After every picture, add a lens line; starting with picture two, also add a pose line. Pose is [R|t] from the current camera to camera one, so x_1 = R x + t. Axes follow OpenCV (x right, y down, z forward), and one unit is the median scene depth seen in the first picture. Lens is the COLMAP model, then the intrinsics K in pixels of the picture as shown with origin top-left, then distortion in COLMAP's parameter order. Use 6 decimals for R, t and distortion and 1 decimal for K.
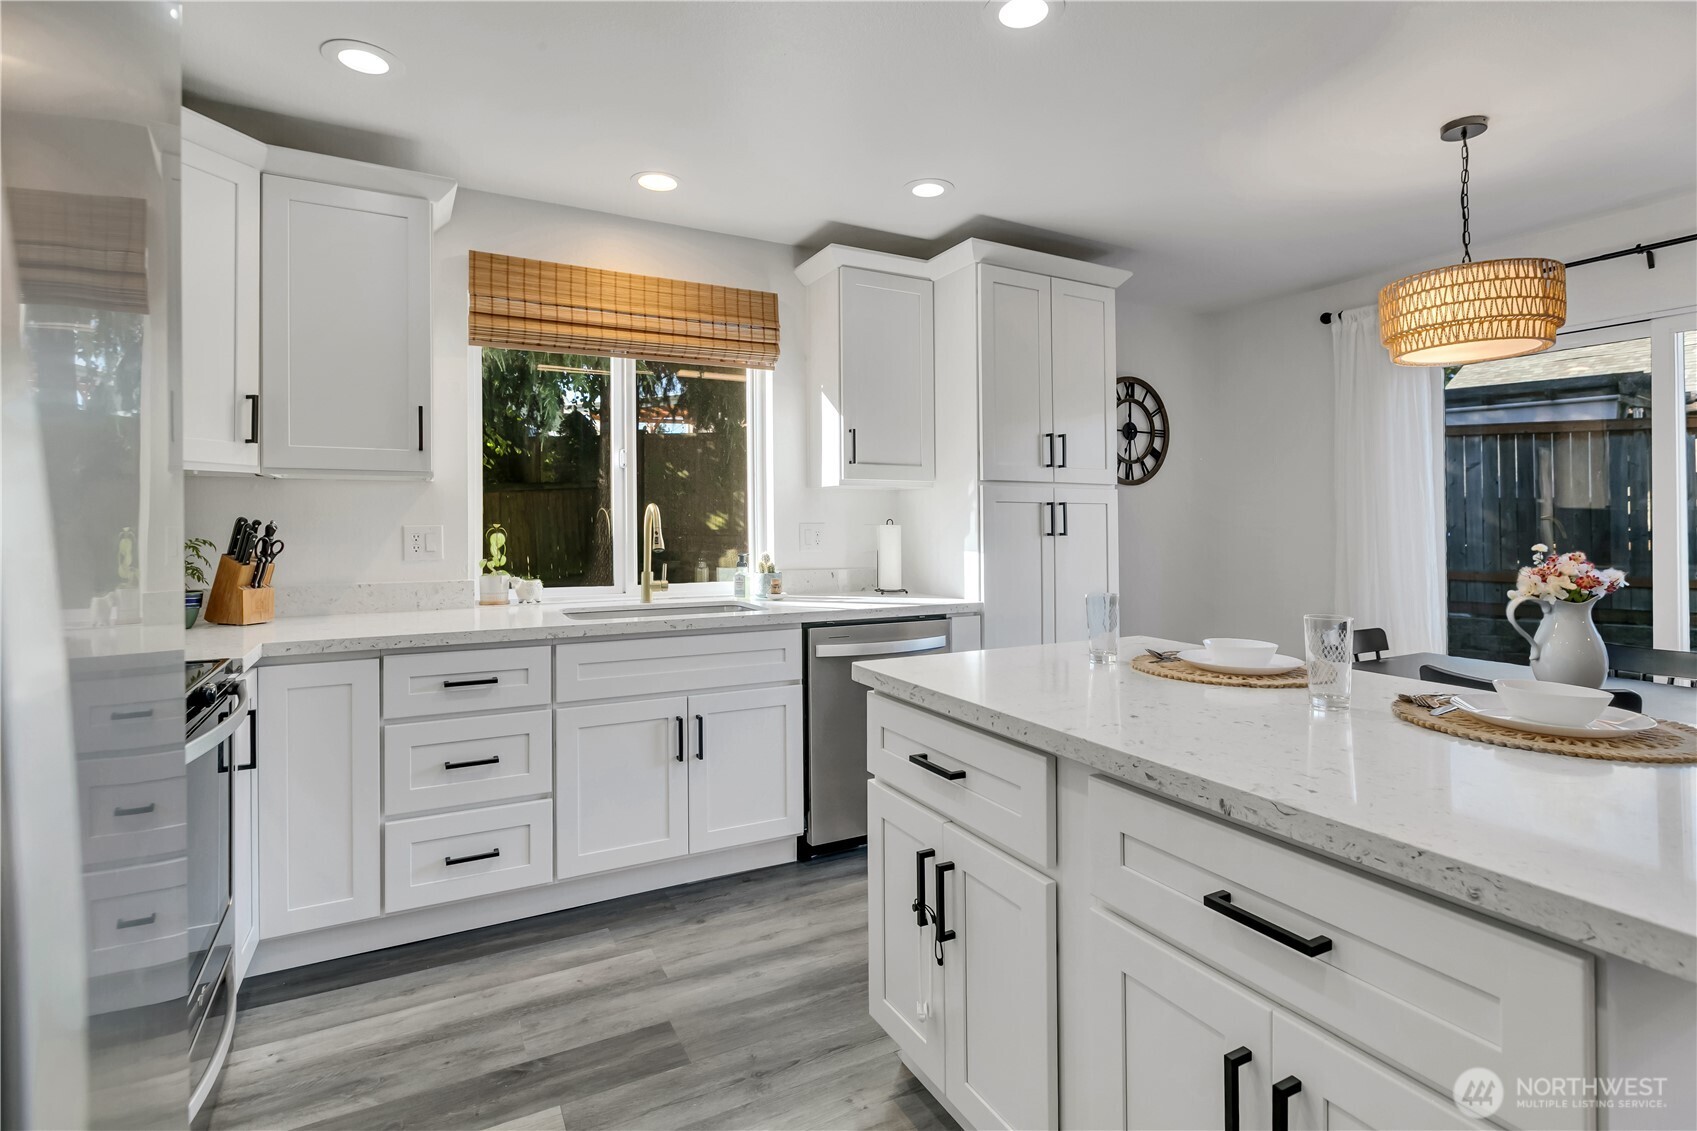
lens RADIAL K [[827.3, 0, 852.6], [0, 827.3, 523.4], [0, 0, 1]] dist [-0.001712, 0.000879]
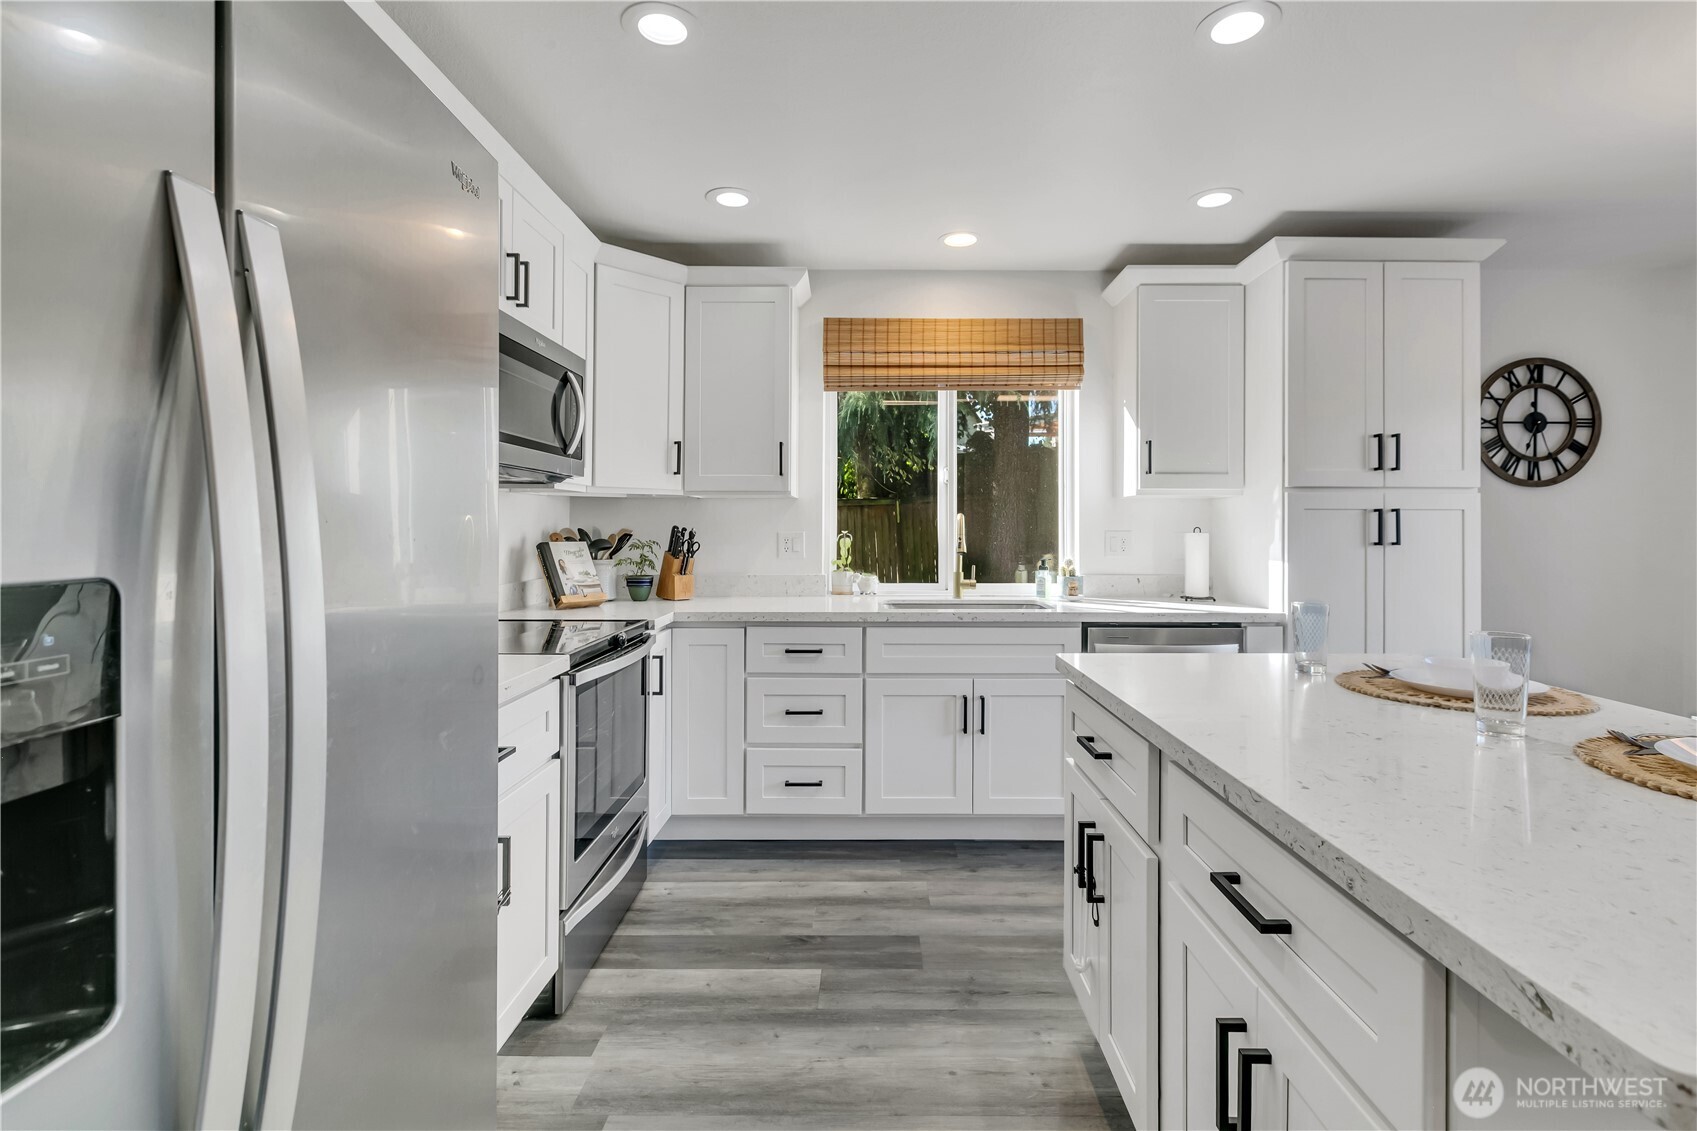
lens RADIAL K [[788.2, 0, 872.9], [0, 788.2, 531.9], [0, 0, 1]] dist [0.000753, -0.000418]
pose [[0.880498, 0.002620, -0.474042, 0.178662], [-0.002615, 0.999996, 0.000670, 0.001462], [0.474042, 0.000649, 0.880502, -0.041074]]
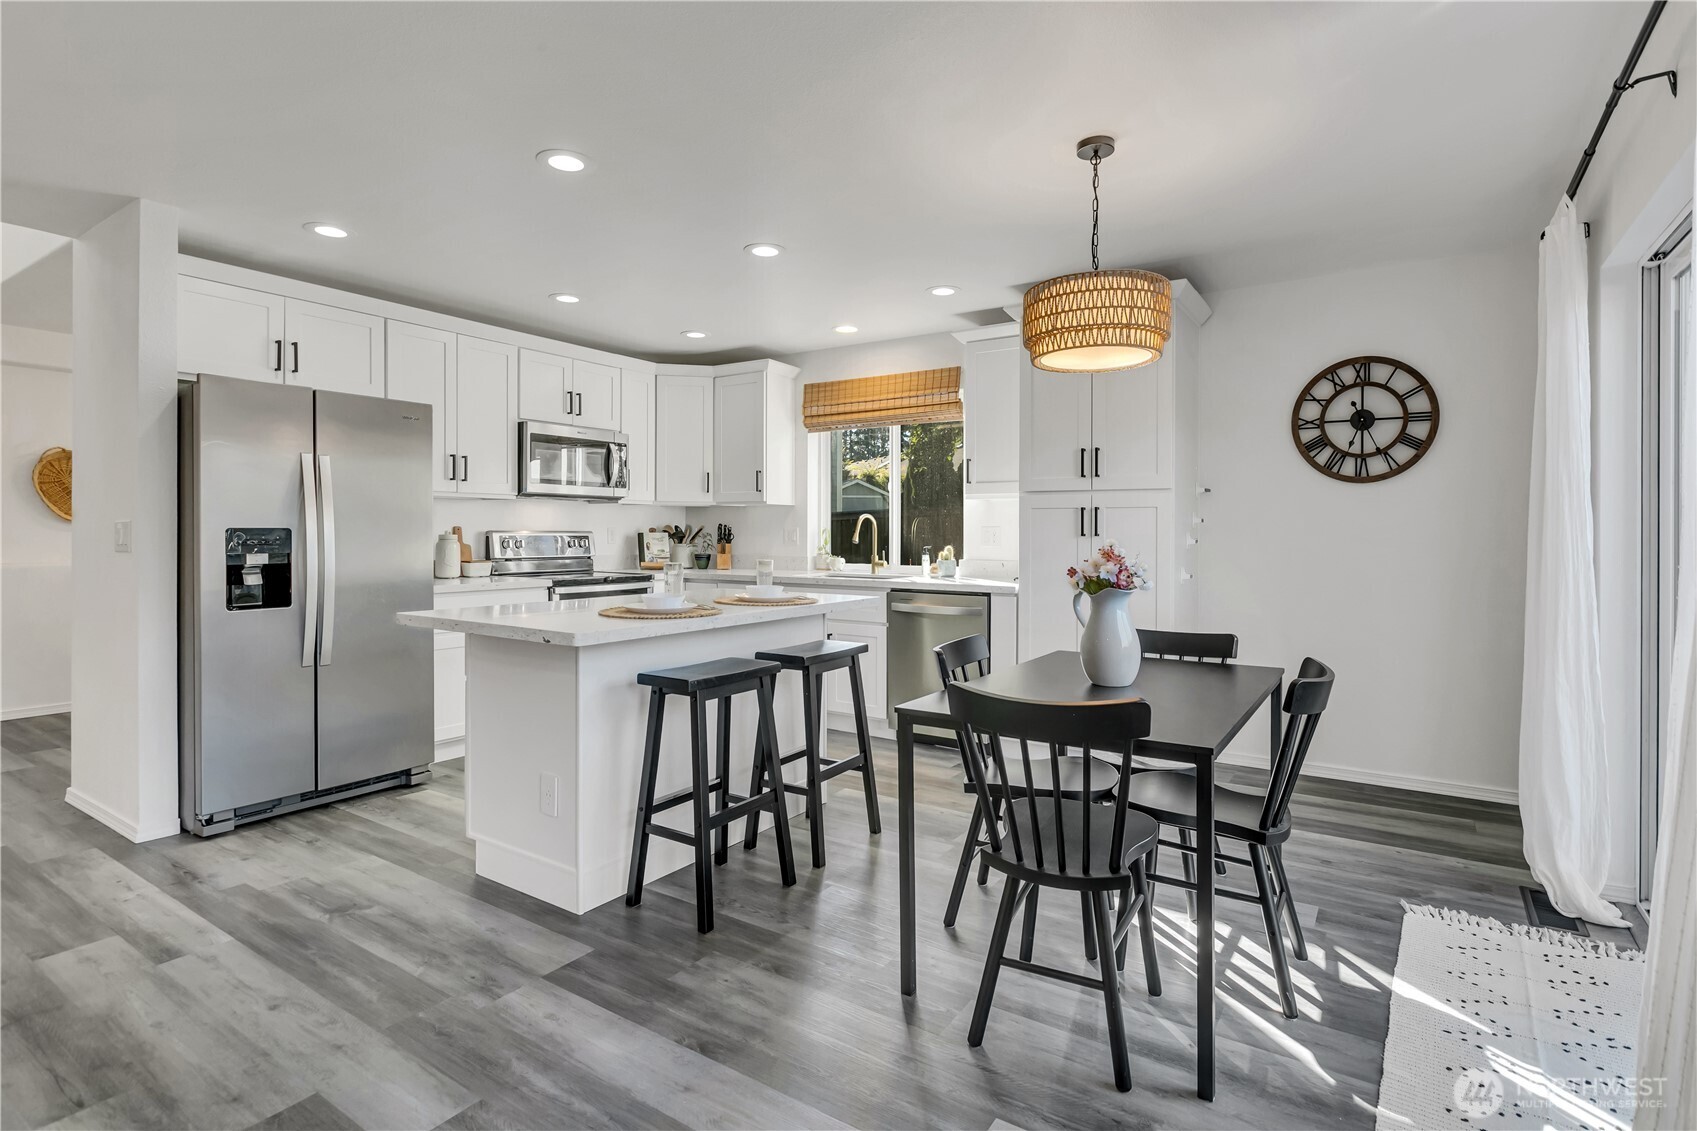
lens RADIAL K [[827.3, 0, 850.5], [0, 827.3, 544.1], [0, 0, 1]] dist [-0.001712, 0.000879]
pose [[0.471987, 0.014622, -0.881484, 1.242017], [-0.005886, 0.999892, 0.013435, 0.014603], [0.881586, -0.001152, 0.472022, 0.174016]]
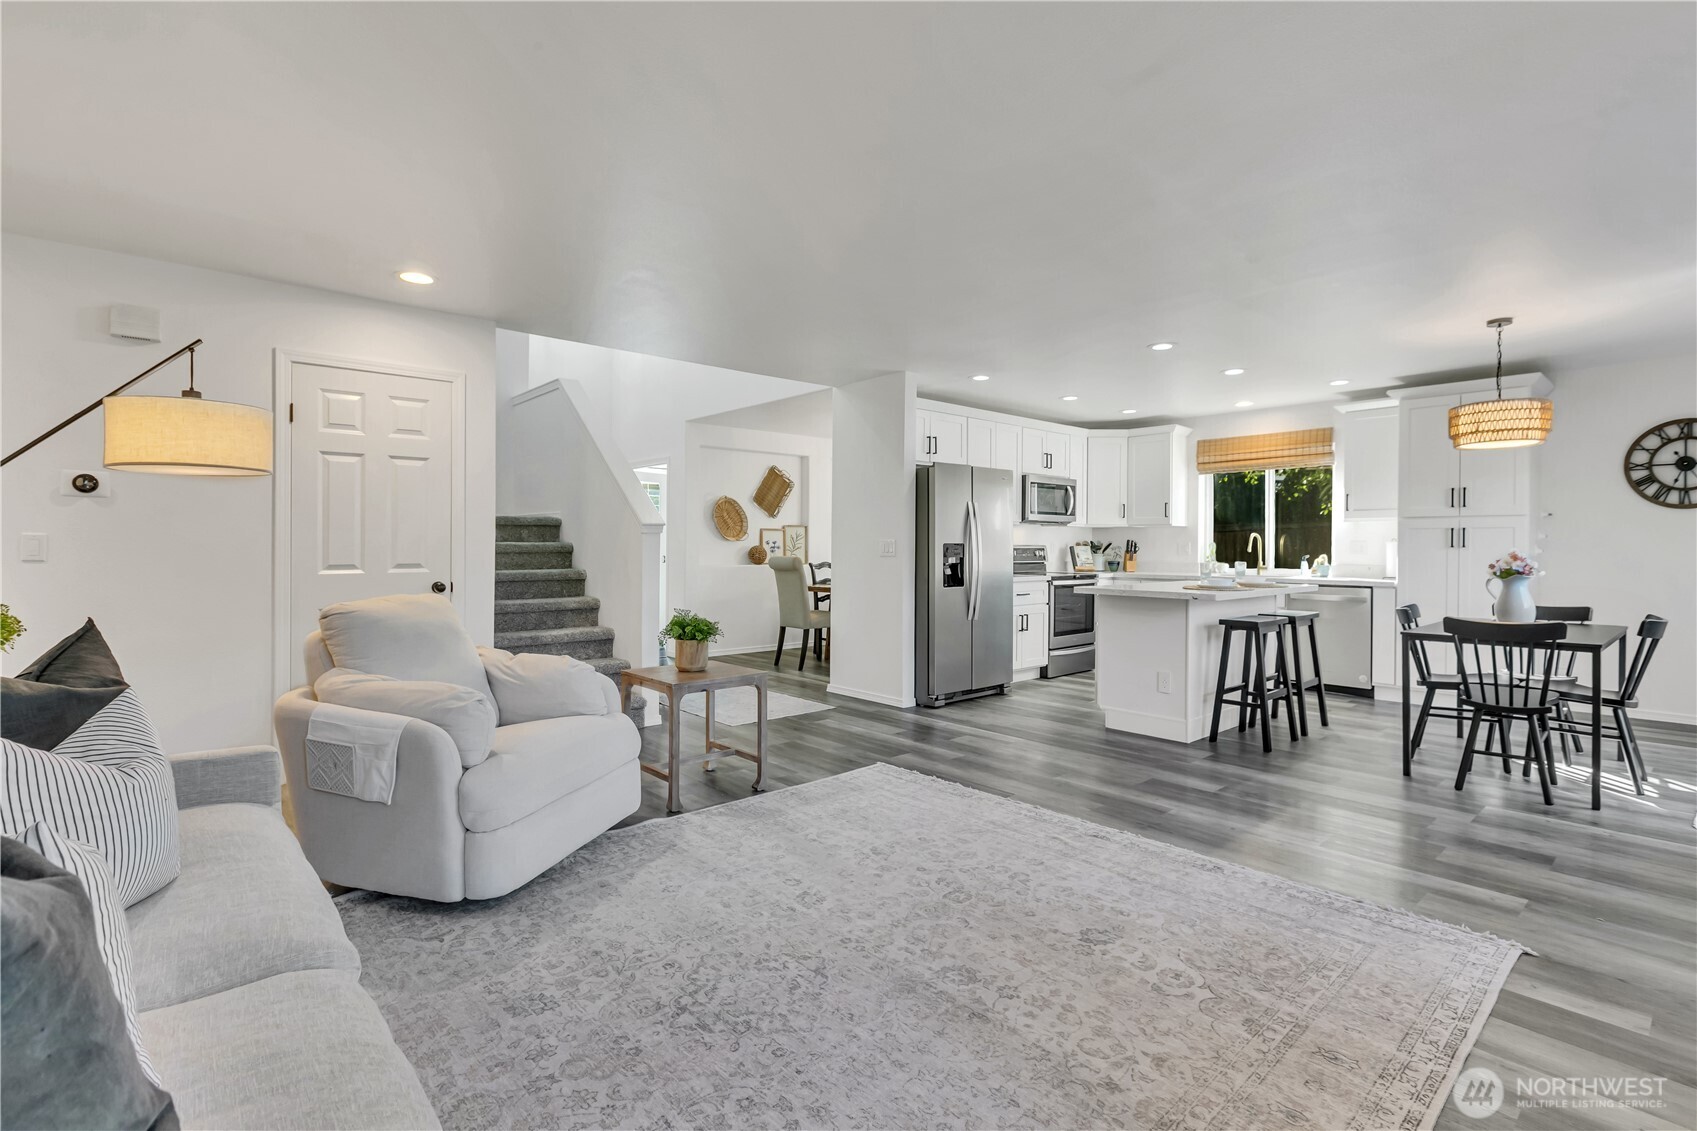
lens RADIAL K [[788.2, 0, 867.1], [0, 788.2, 555.9], [0, 0, 1]] dist [0.000753, -0.000418]
pose [[0.238975, 0.011978, -0.970952, 1.713917], [-0.004024, 0.999928, 0.011345, 0.021889], [0.971017, 0.001196, 0.239006, -0.639305]]
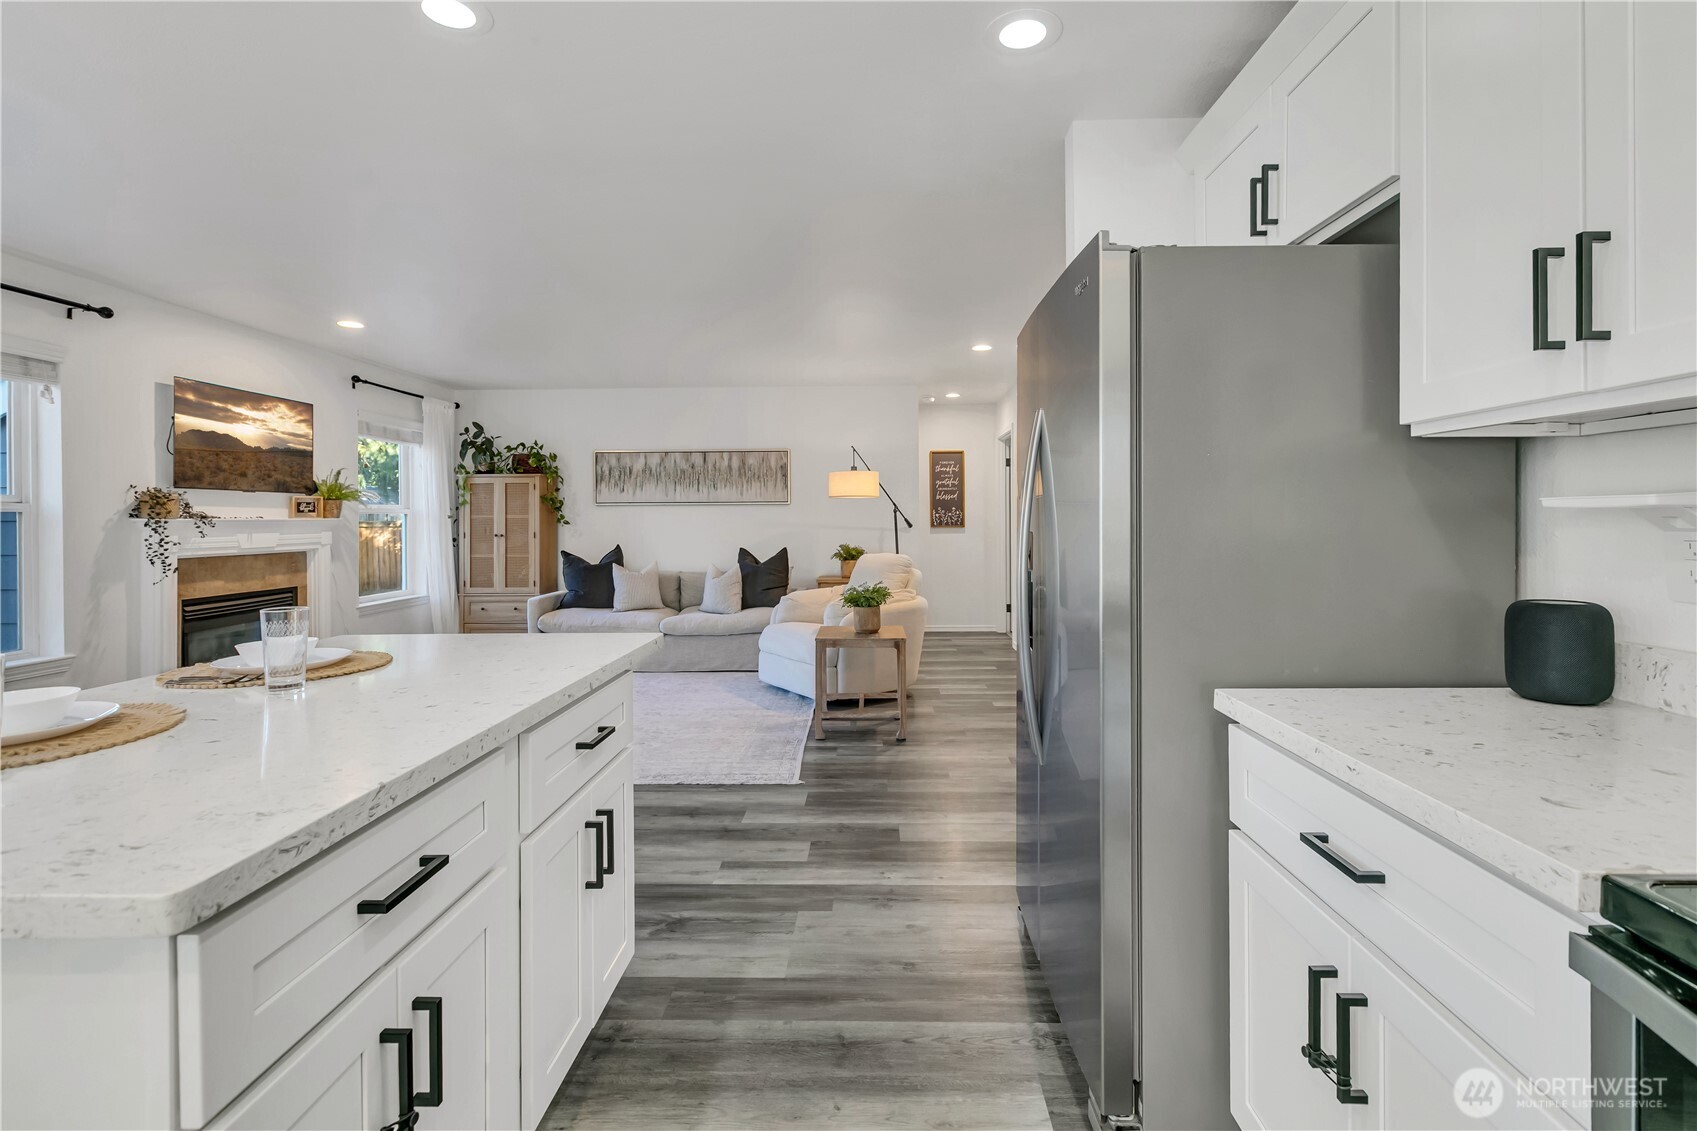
lens RADIAL K [[788.2, 0, 868.7], [0, 788.2, 542.3], [0, 0, 1]] dist [0.000753, -0.000418]
pose [[-0.878893, -0.012106, 0.476866, -0.261106], [0.004199, 0.999443, 0.033110, -0.004636], [-0.477001, 0.031102, -0.878352, 0.695013]]
